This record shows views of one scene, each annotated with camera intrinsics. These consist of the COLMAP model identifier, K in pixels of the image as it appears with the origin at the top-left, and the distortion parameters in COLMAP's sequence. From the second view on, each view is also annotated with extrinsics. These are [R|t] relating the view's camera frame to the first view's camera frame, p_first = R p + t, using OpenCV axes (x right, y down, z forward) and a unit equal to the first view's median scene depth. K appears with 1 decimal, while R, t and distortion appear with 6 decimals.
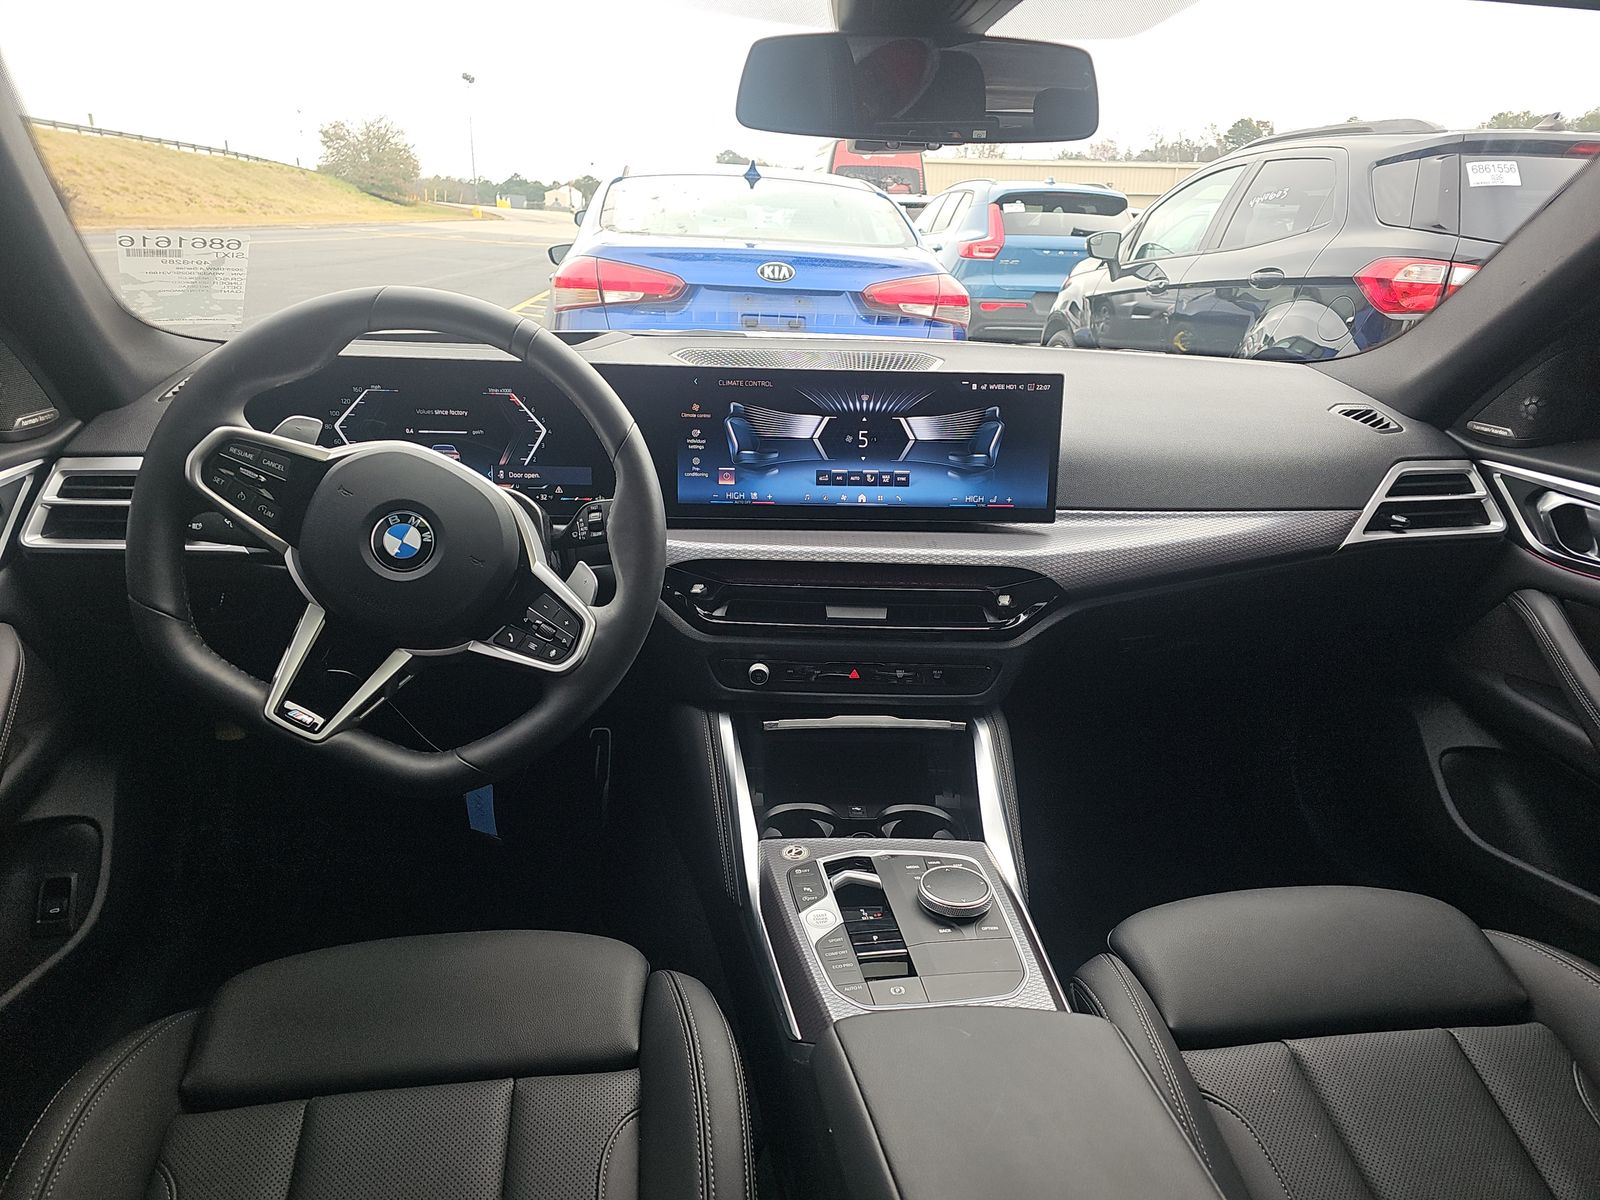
lens RADIAL K [[999.6, 0, 799.7], [0, 999.6, 623.4], [0, 0, 1]] dist [0.140980, -0.208865]
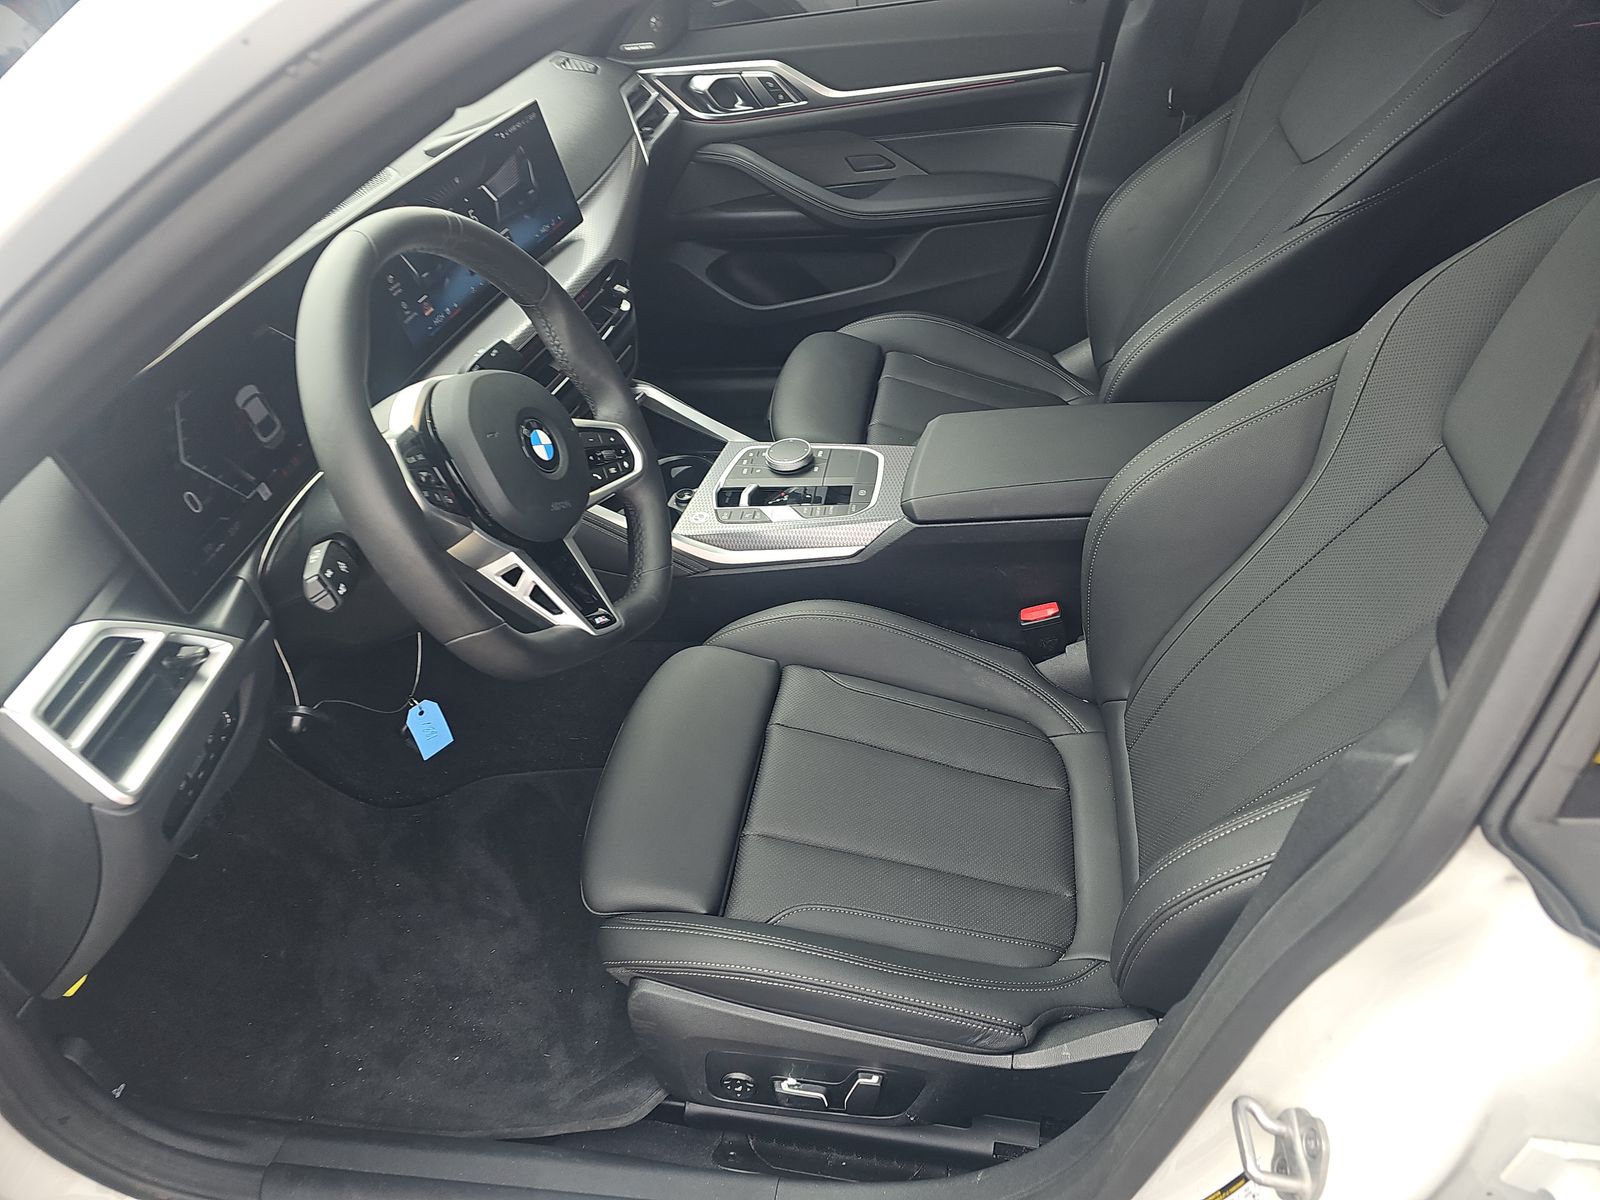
lens RADIAL K [[1070.2, 0, 799.9], [0, 1070.2, 583.6], [0, 0, 1]] dist [0.057068, -0.043080]
pose [[0.289265, -0.638522, 0.713172, -0.935363], [0.426742, 0.752912, 0.501014, -0.325246], [-0.856864, 0.159415, 0.490276, 0.189982]]
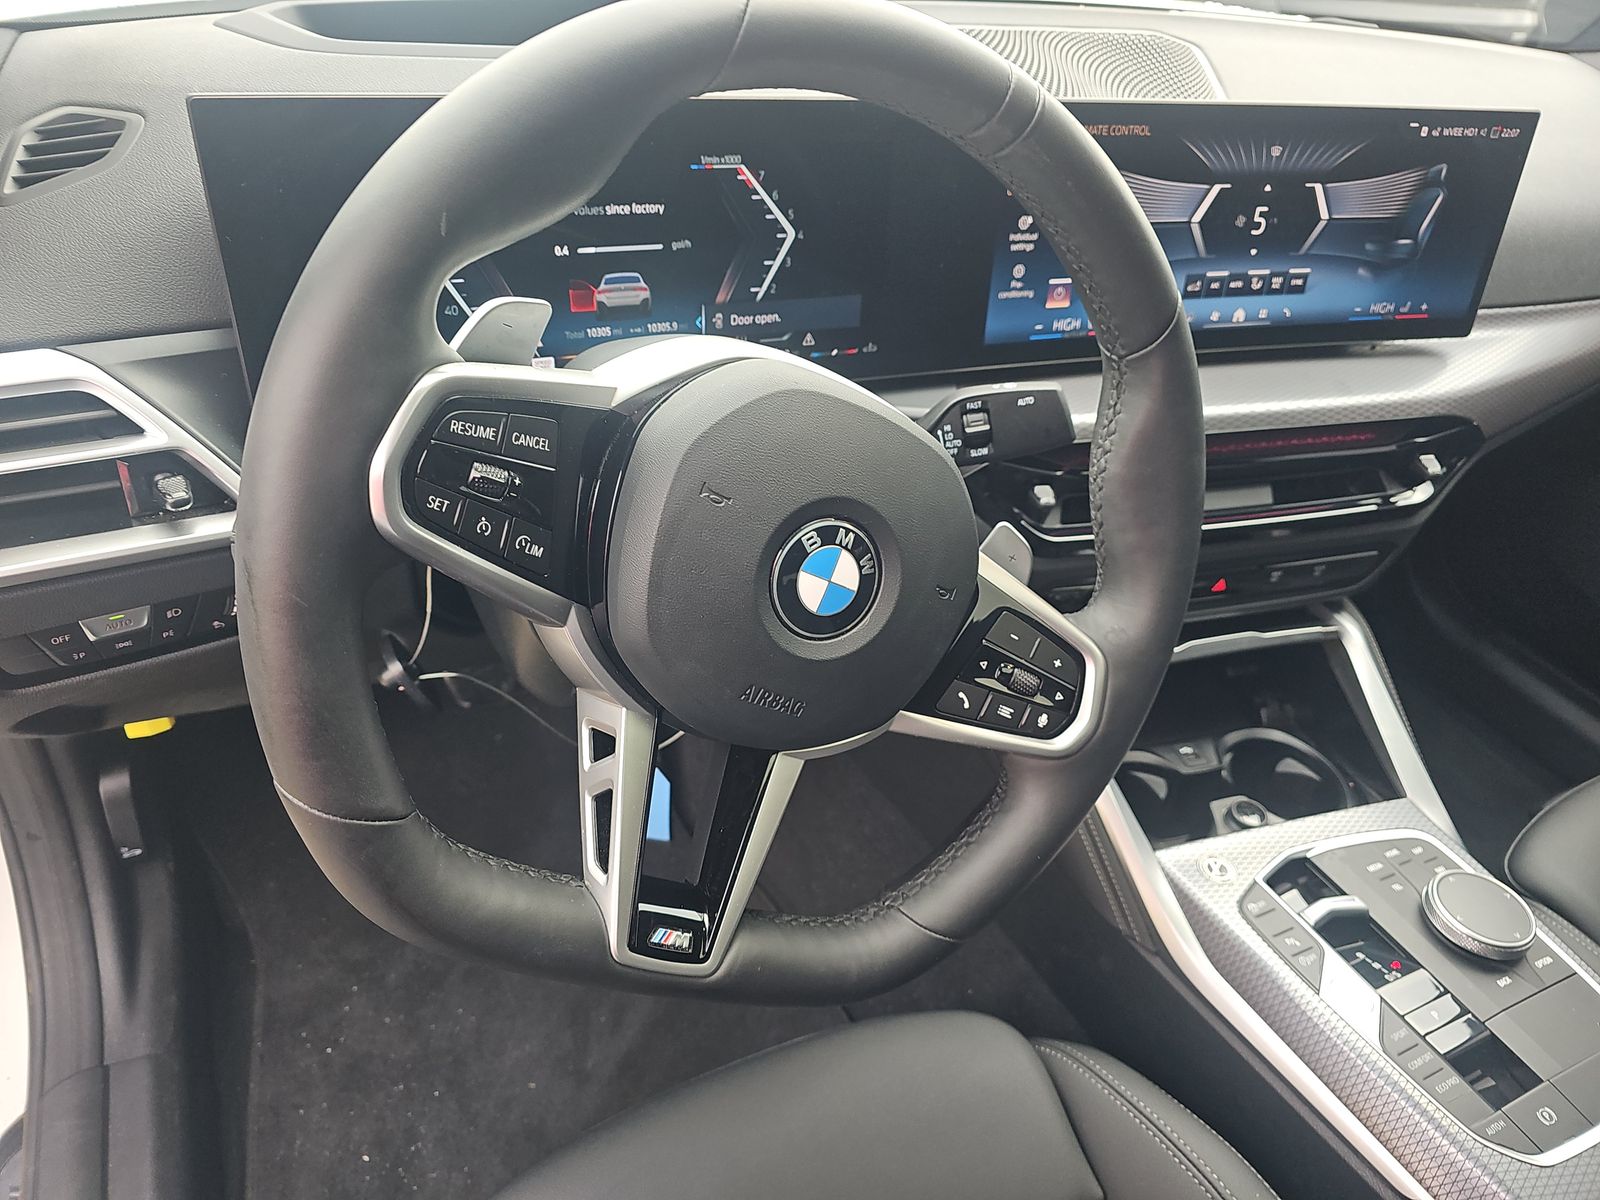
lens RADIAL K [[1070.2, 0, 799.9], [0, 1070.2, 583.6], [0, 0, 1]] dist [0.057068, -0.043080]
pose [[0.953112, -0.122250, 0.276824, -0.426895], [0.033186, 0.951476, 0.305929, -0.186316], [-0.300791, -0.282399, 0.910920, 0.412835]]
